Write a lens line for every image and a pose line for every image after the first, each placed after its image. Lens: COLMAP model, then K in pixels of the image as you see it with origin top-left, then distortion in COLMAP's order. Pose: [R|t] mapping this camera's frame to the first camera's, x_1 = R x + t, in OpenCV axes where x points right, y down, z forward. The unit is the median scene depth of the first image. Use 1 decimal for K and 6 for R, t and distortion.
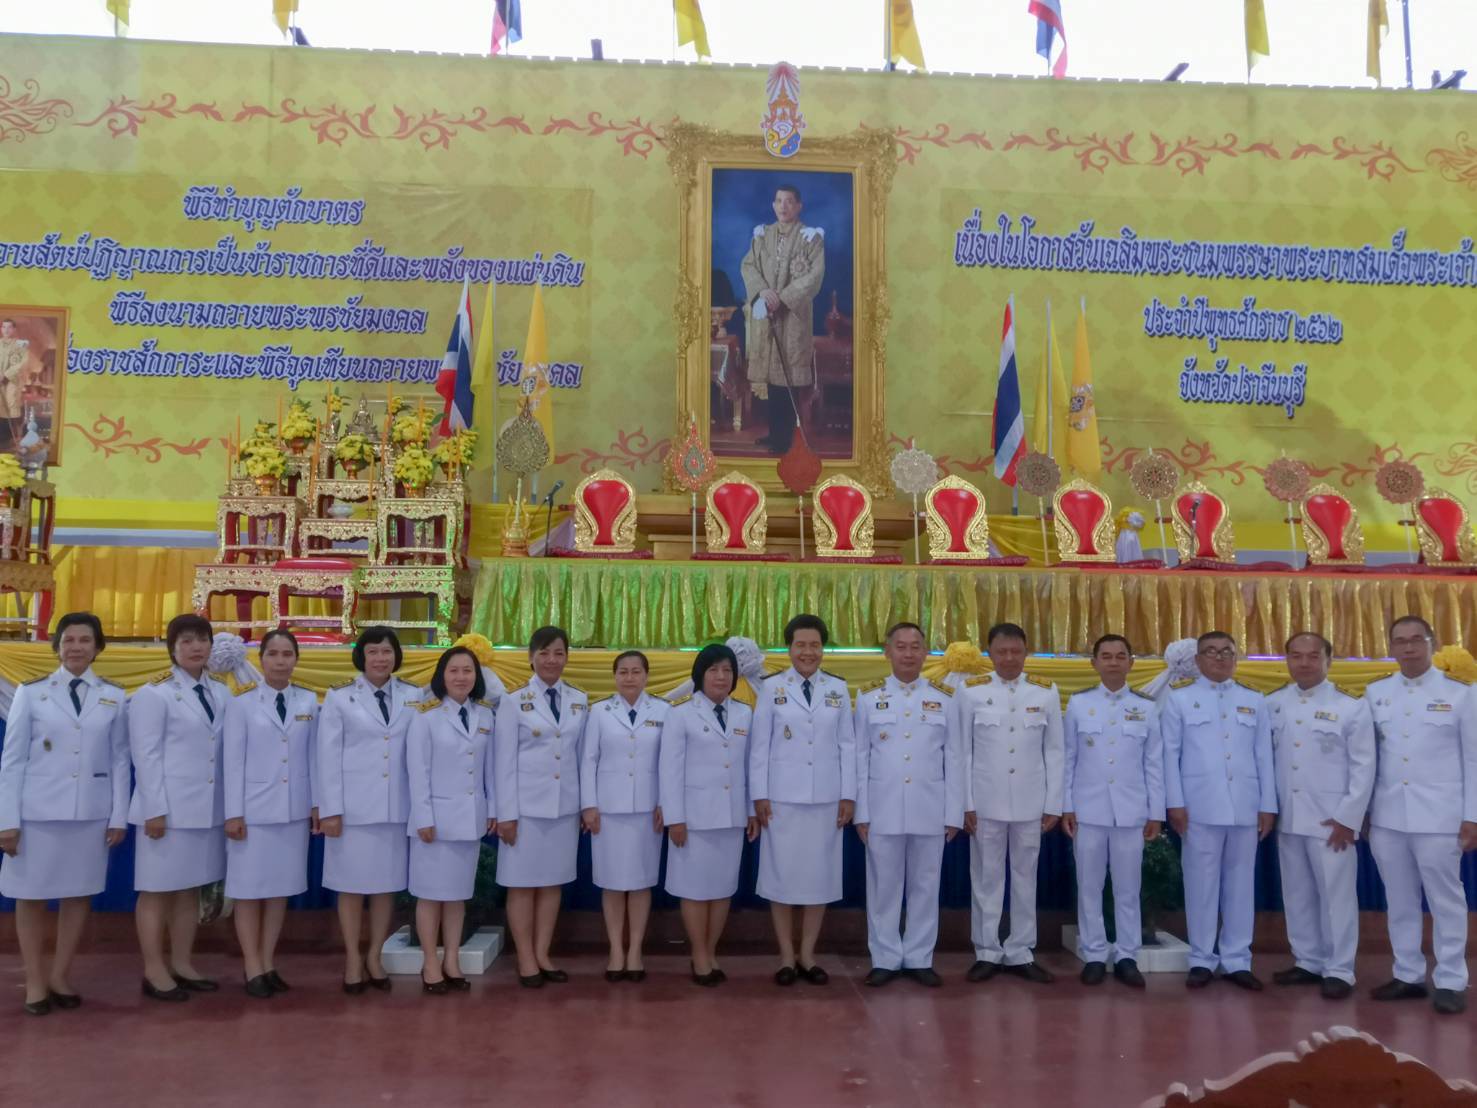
lens RADIAL K [[1476.6, 0, 738.5], [0, 1476.6, 554.0], [0, 0, 1]] dist [-0.055986, 0.104673]
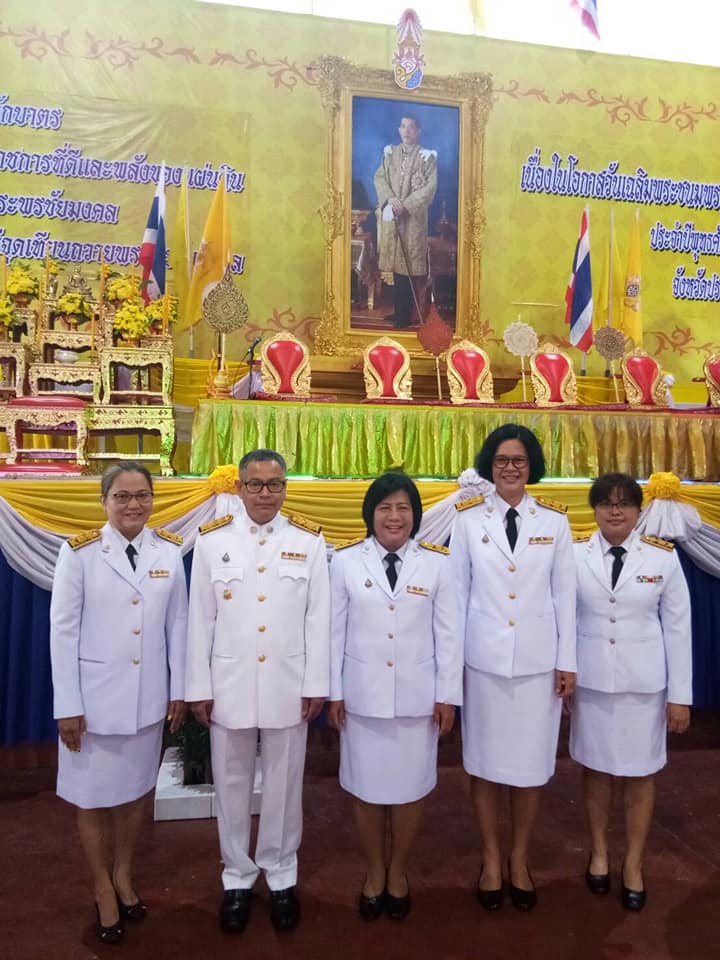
lens RADIAL K [[794.5, 0, 359.4], [0, 794.5, 501.7], [0, 0, 1]] dist [0.053135, -0.083343]
pose [[0.989796, -0.006797, 0.142331, -0.112374], [-0.007763, 0.994806, 0.101489, 0.014734], [-0.142282, -0.101559, 0.984602, 0.288155]]
